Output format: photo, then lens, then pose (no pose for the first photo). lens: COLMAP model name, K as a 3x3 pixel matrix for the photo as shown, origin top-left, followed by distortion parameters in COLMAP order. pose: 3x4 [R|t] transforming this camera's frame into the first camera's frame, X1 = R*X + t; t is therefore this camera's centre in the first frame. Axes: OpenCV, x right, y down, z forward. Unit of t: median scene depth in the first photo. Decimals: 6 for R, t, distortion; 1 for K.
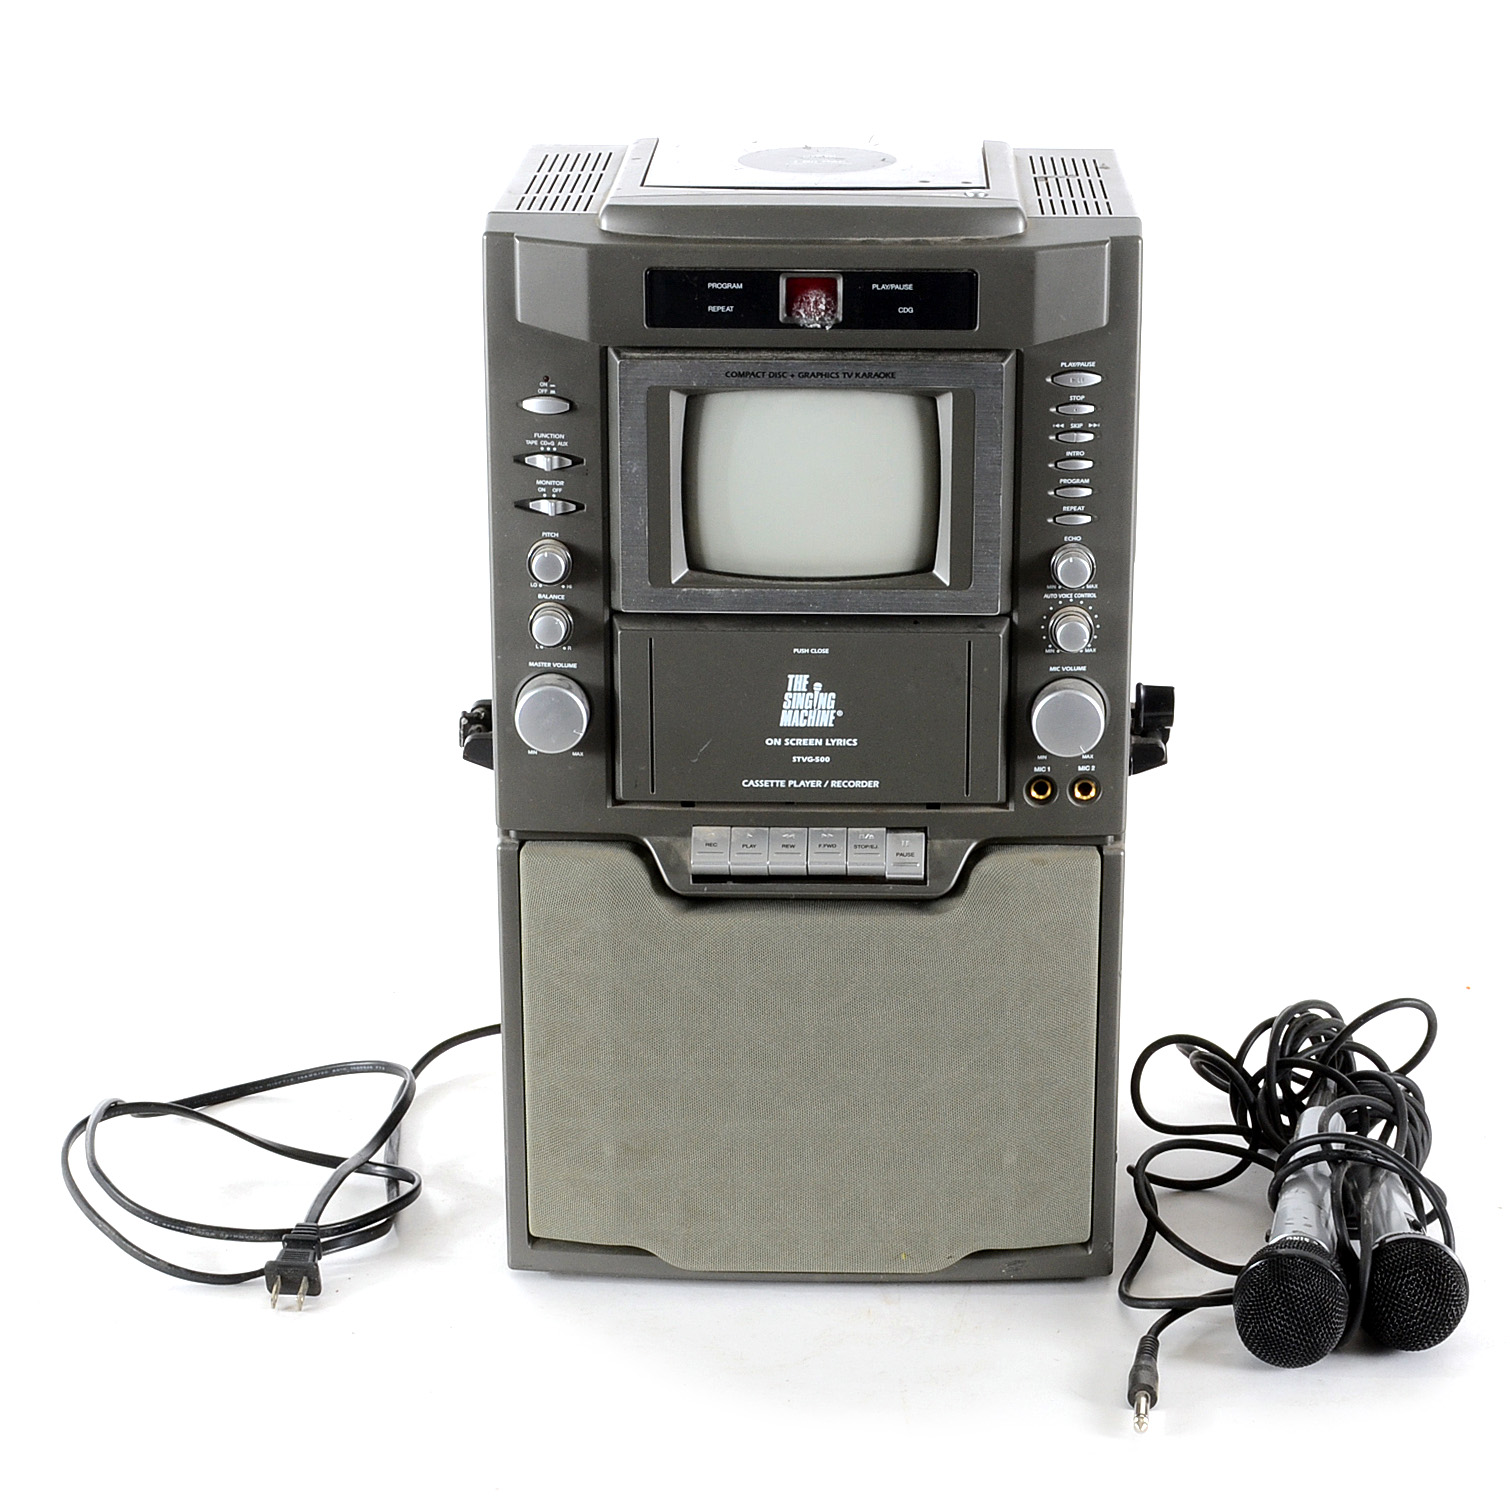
lens RADIAL K [[3675.1, 0, 755.0], [0, 3675.1, 755.0], [0, 0, 1]] dist [-0.104630, -0.253876]
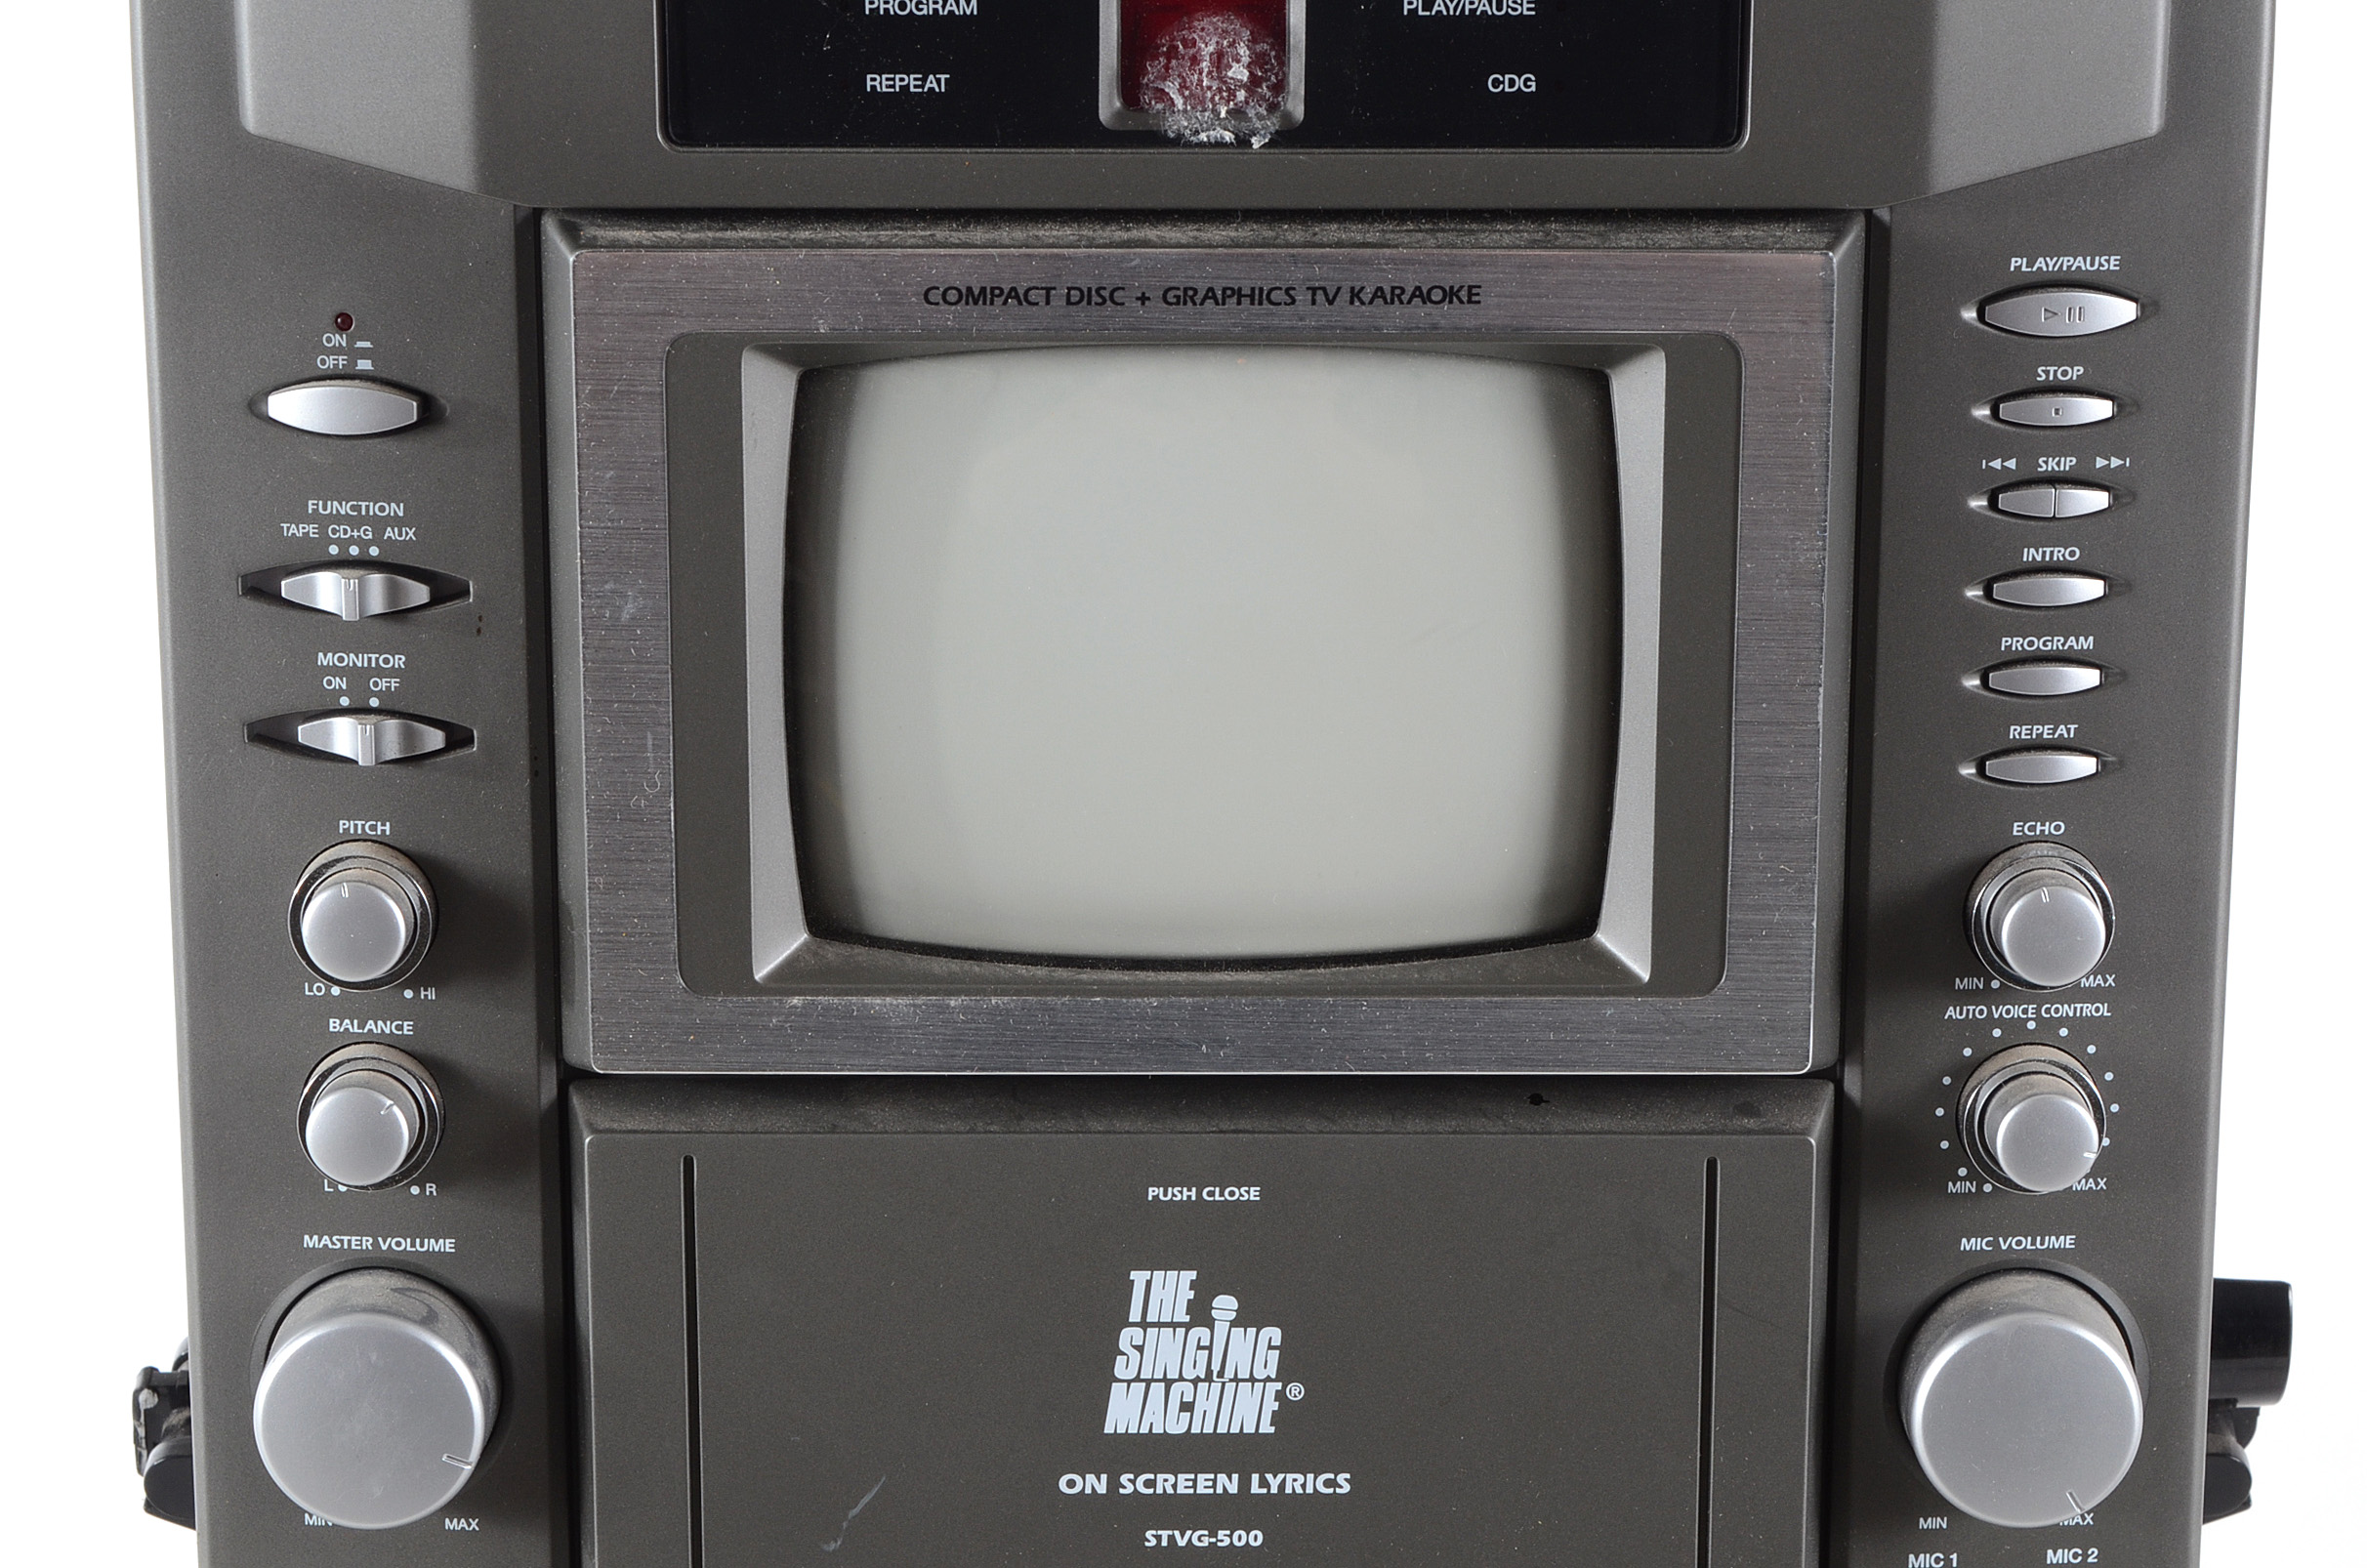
lens RADIAL K [[5384.5, 0, 1244.2], [0, 5384.5, 781.5], [0, 0, 1]] dist [0.096719, -0.050745]
pose [[0.998869, -0.005349, 0.047251, -0.002731], [0.009335, 0.996376, -0.084546, -0.024309], [-0.046628, 0.084891, 0.995299, 0.536614]]
